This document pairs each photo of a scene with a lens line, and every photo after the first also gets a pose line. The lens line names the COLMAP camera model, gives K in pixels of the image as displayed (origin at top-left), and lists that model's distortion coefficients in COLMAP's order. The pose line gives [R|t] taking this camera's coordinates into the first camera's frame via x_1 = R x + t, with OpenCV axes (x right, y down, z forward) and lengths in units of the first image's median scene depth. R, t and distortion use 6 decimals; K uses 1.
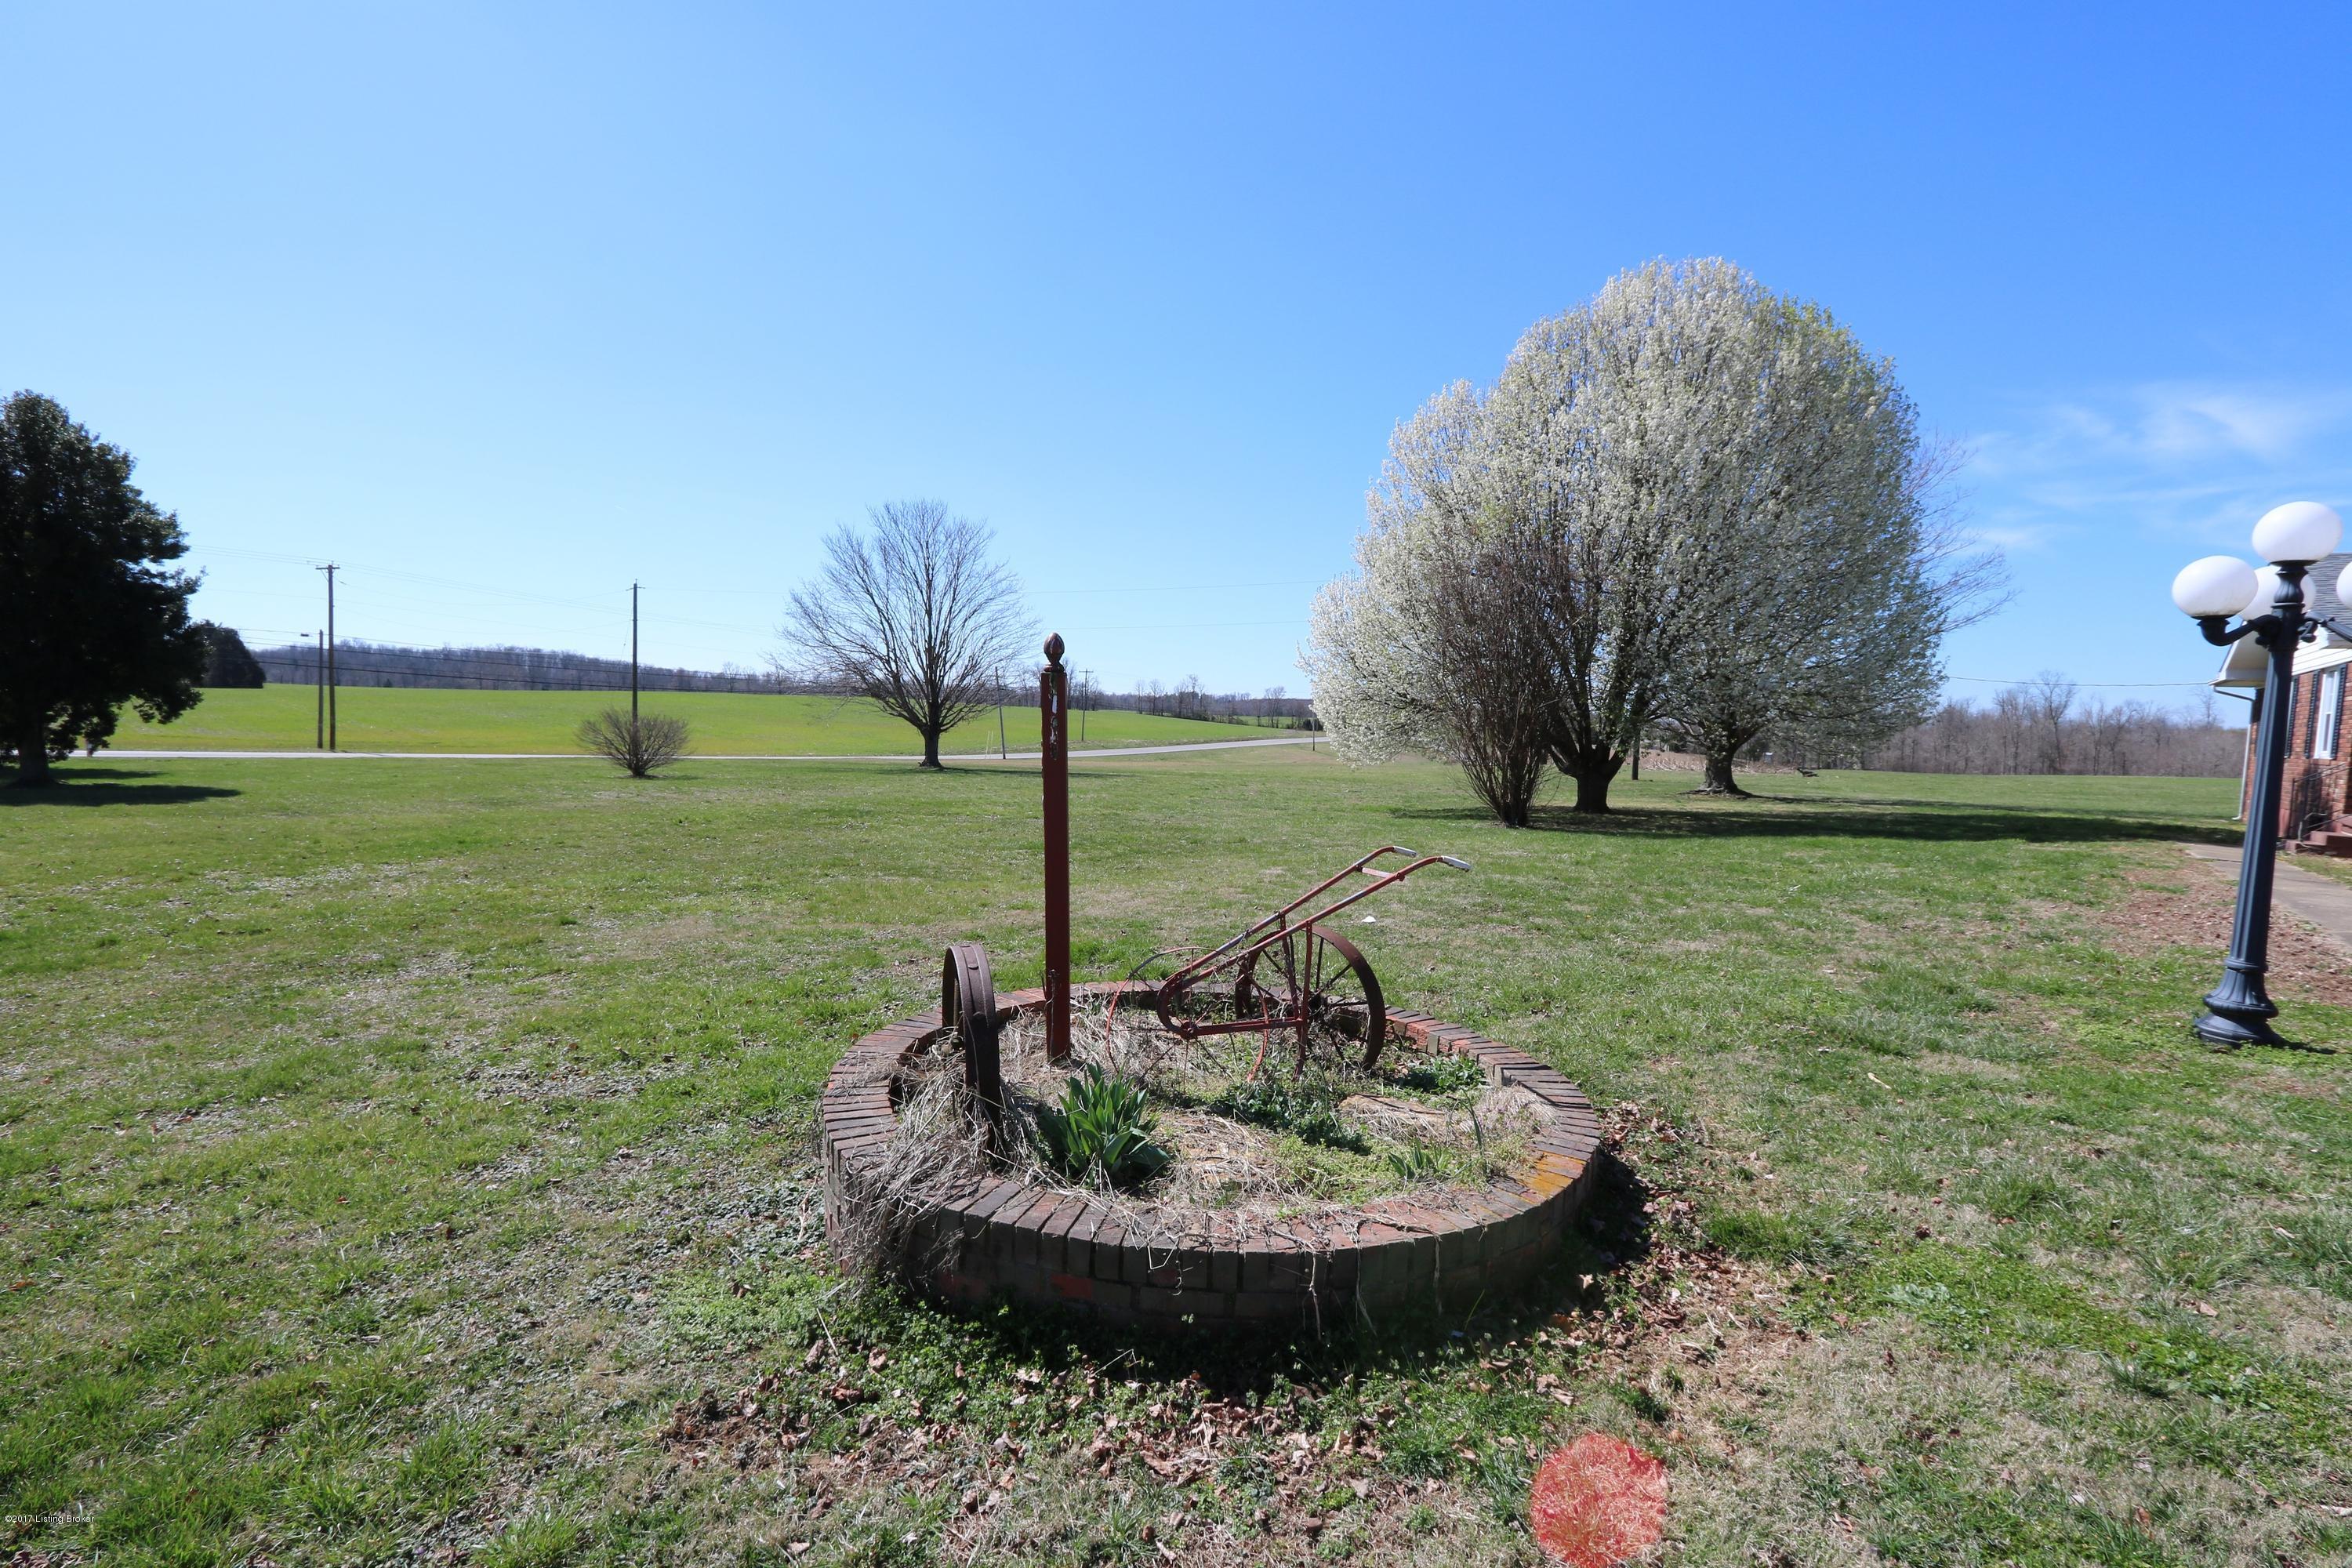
lens RADIAL K [[1087.3, 0, 1170.6], [0, 1087.3, 789.6], [0, 0, 1]] dist [-0.012585, 0.001179]
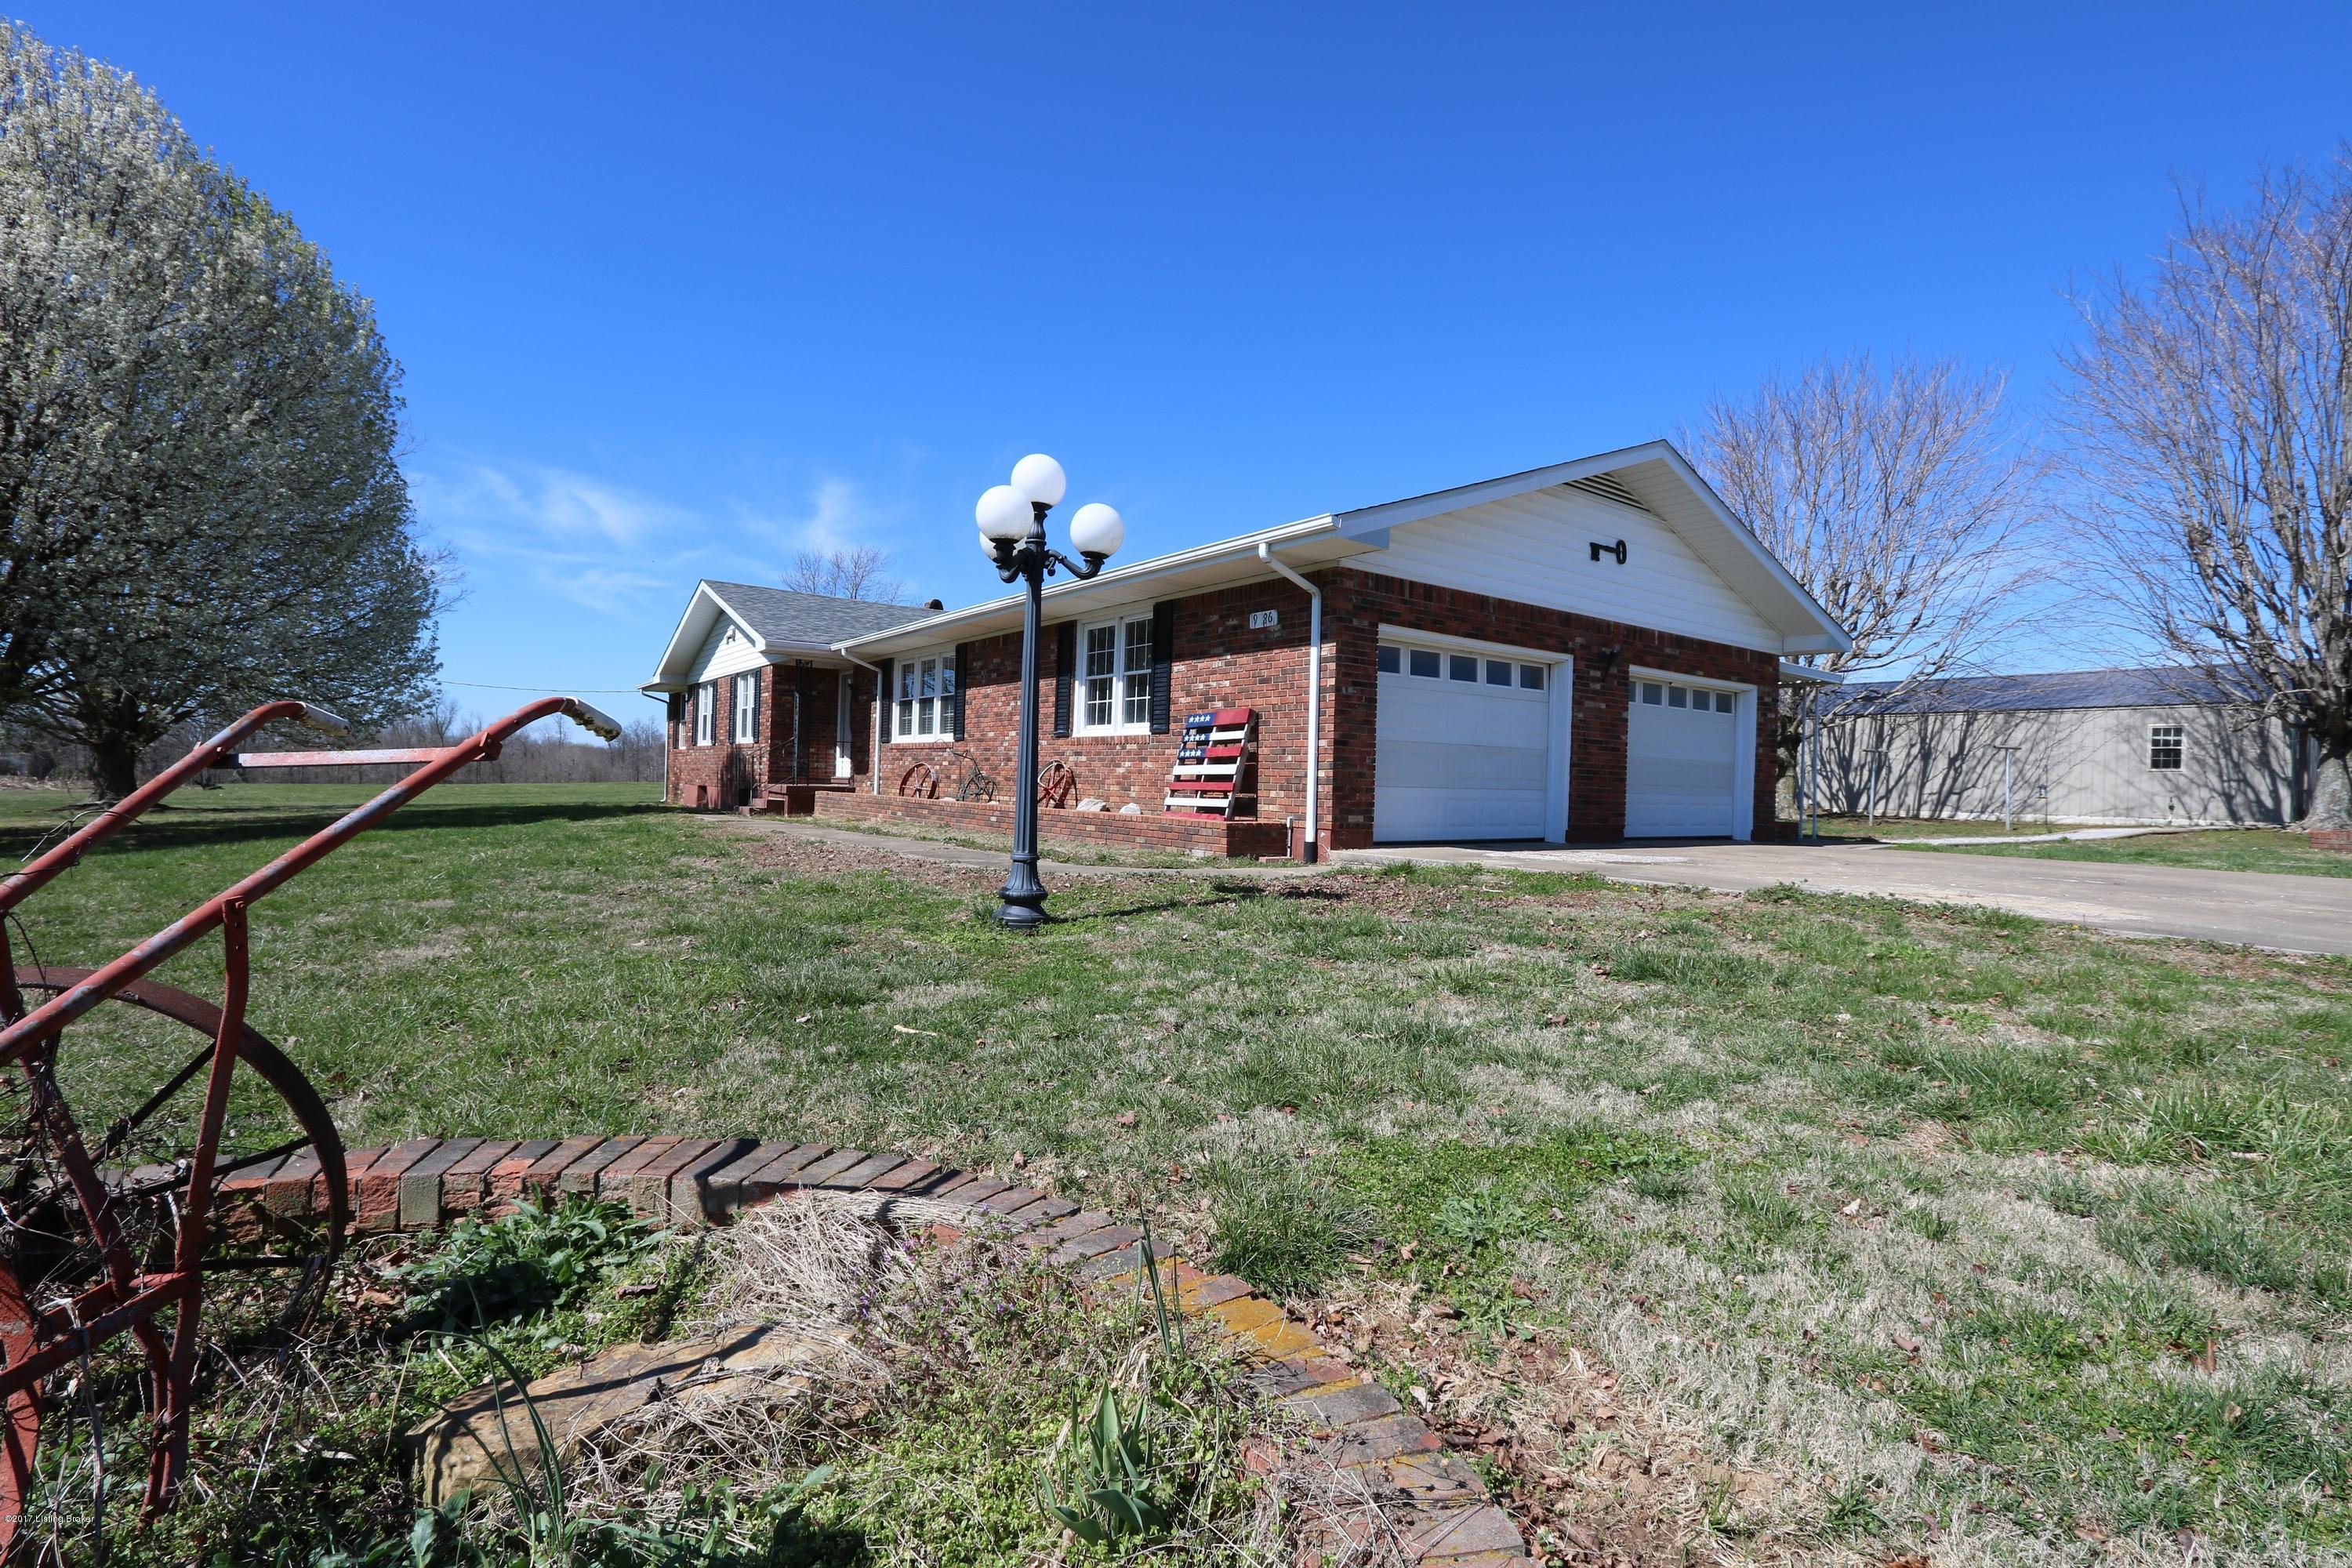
lens RADIAL K [[1077.1, 0, 1176.0], [0, 1077.1, 784.0], [0, 0, 1]] dist [-0.008884, 0.000138]
pose [[0.274215, -0.025789, 0.961323, -0.020279], [0.045794, 0.998857, 0.013733, 0.038739], [-0.960578, 0.040257, 0.275082, 0.261077]]
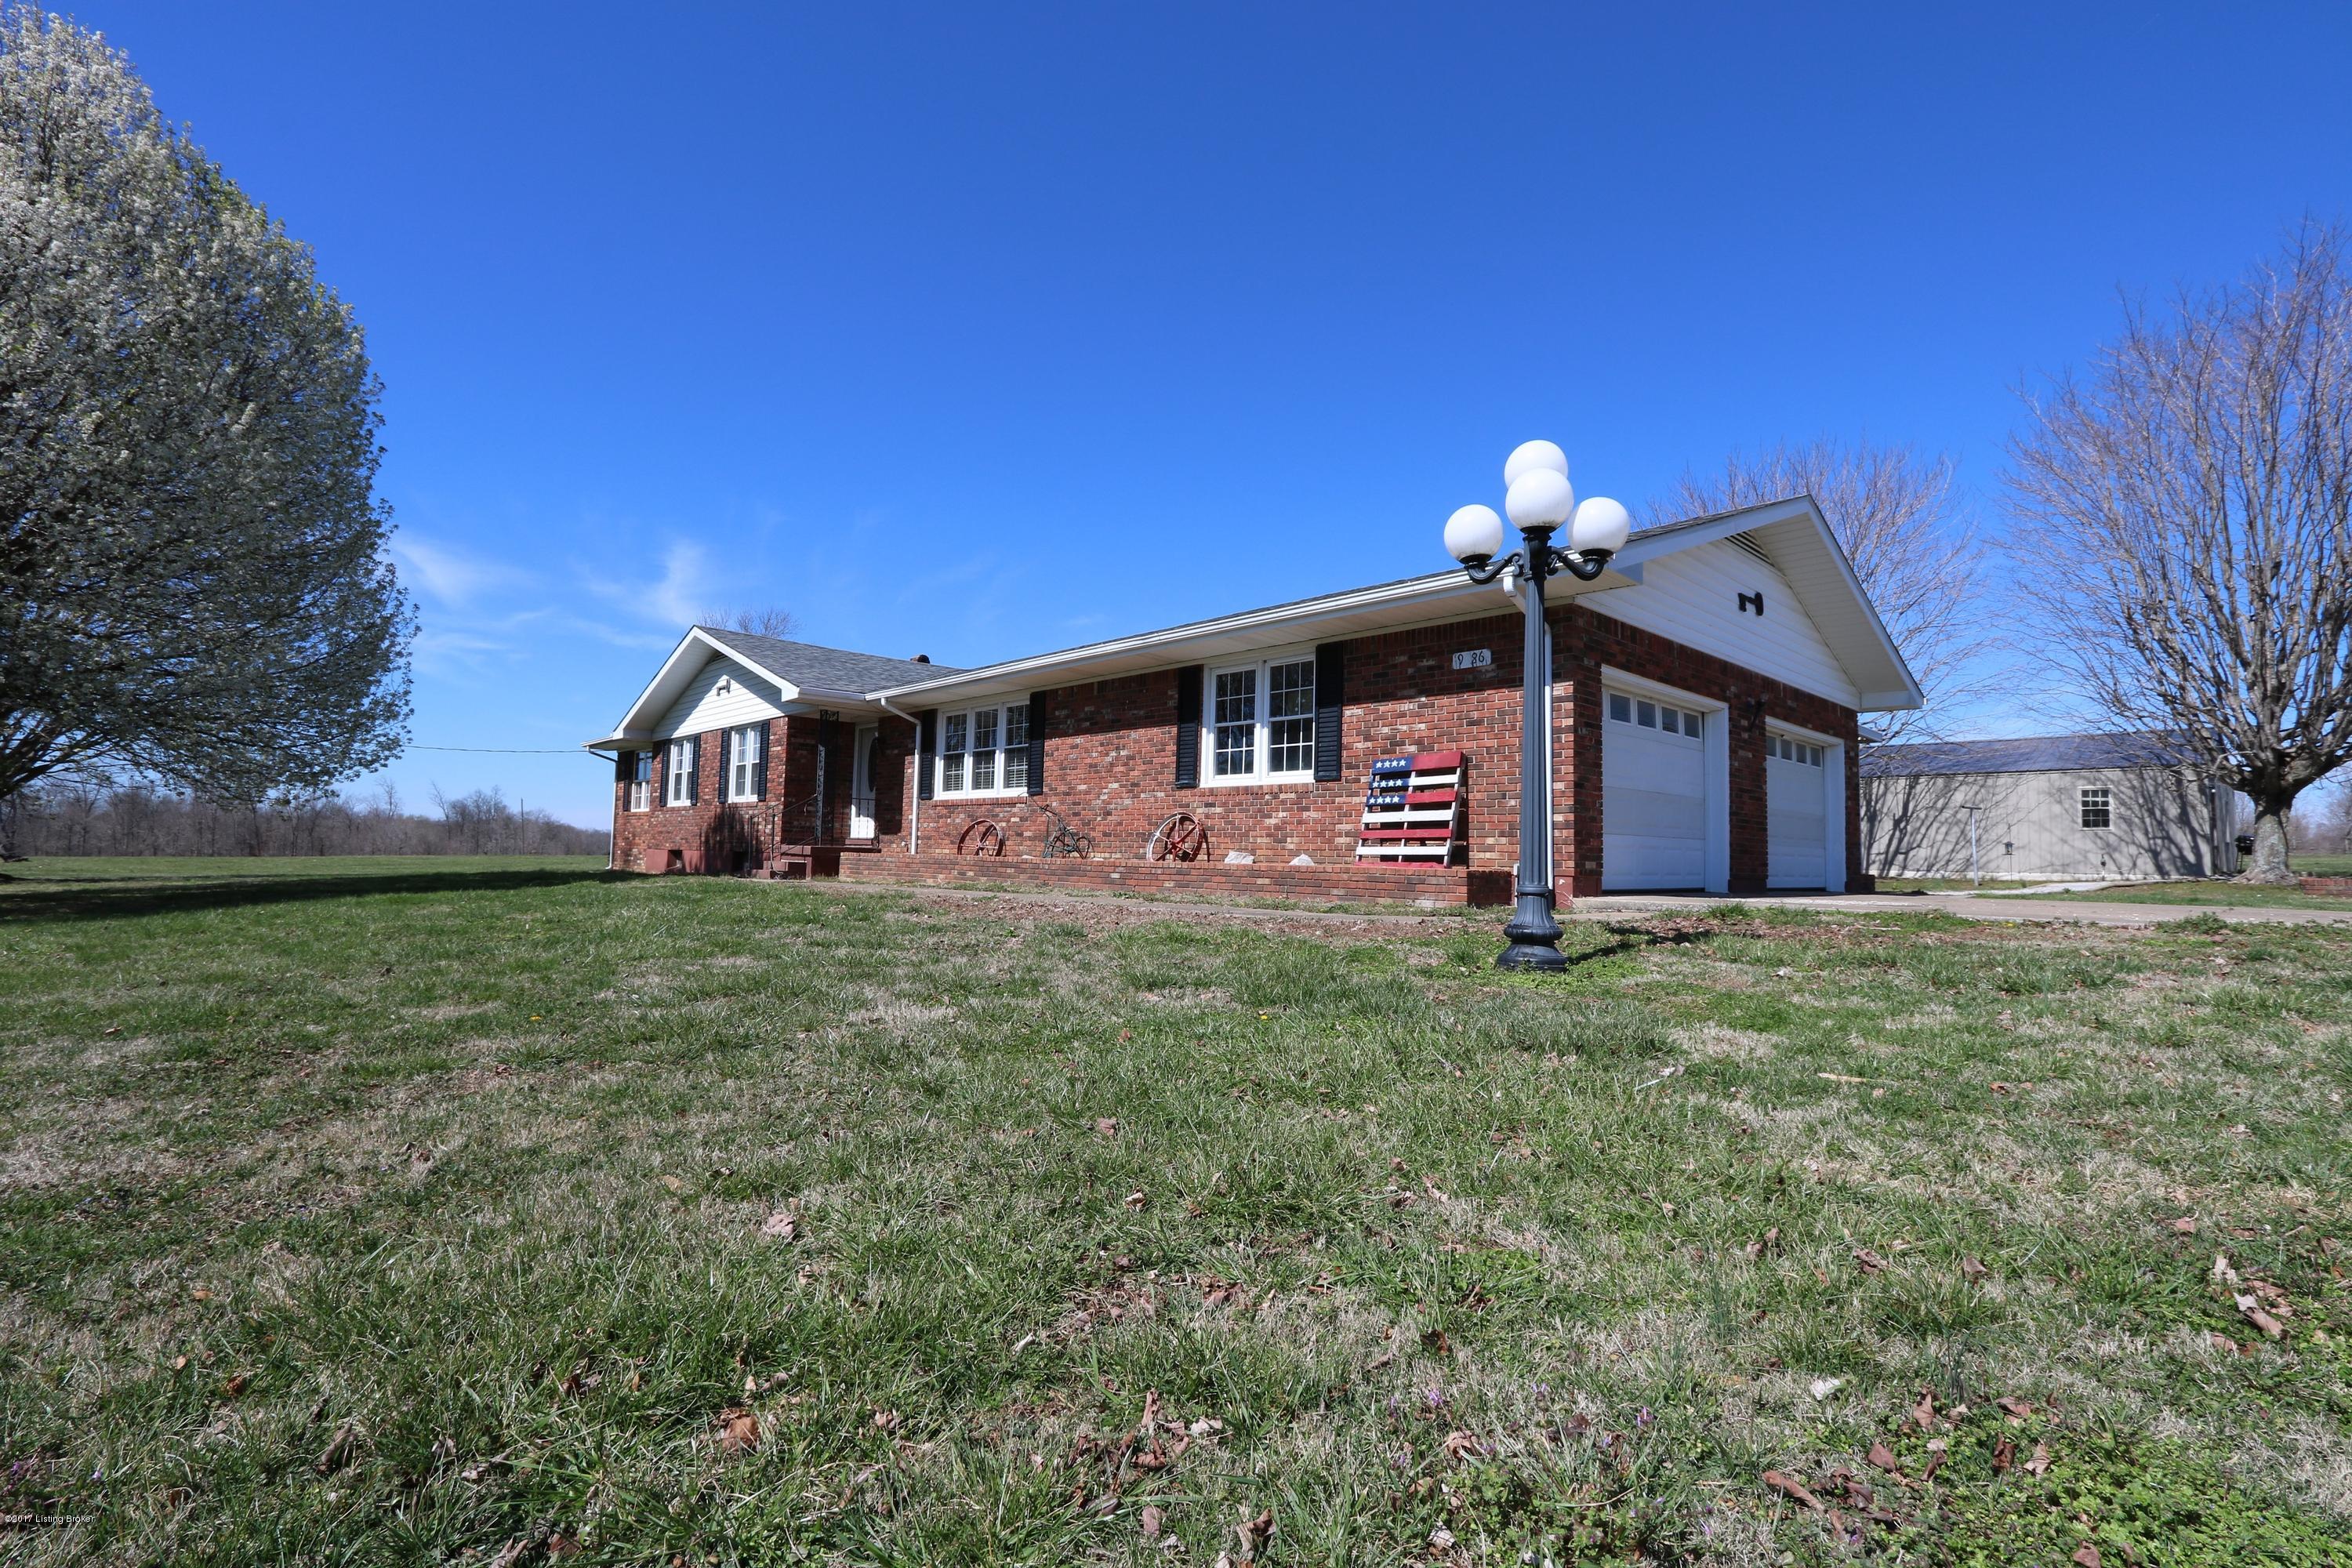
lens RADIAL K [[1087.3, 0, 1170.6], [0, 1087.3, 789.6], [0, 0, 1]] dist [-0.012585, 0.001179]
pose [[0.154159, 0.034938, 0.987428, -0.027204], [0.049741, 0.997833, -0.043072, 0.048219], [-0.986793, 0.055755, 0.152087, 0.587549]]
